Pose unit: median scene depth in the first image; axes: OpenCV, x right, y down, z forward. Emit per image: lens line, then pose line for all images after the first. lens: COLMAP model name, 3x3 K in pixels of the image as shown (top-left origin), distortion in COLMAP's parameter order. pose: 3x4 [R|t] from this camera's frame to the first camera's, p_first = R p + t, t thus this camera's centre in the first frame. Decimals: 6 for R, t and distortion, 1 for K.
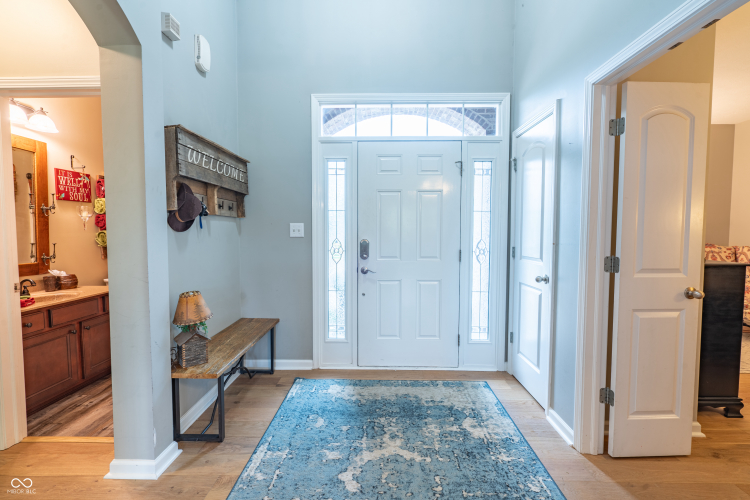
lens RADIAL K [[339.7, 0, 374.4], [0, 339.7, 247.9], [0, 0, 1]] dist [-0.004688, -0.000063]
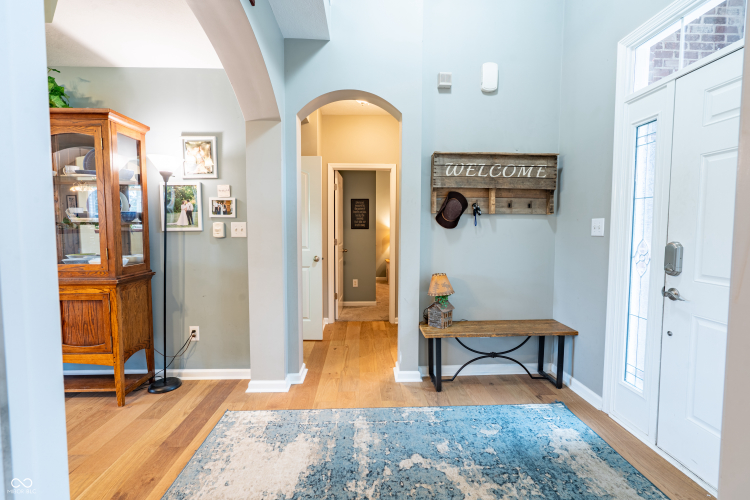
lens RADIAL K [[339.7, 0, 374.4], [0, 339.7, 247.9], [0, 0, 1]] dist [-0.004688, -0.000063]
pose [[0.062136, 0.056919, -0.996443, 0.558456], [-0.052031, 0.997200, 0.053717, -0.020825], [0.996711, 0.048508, 0.064923, 0.460597]]
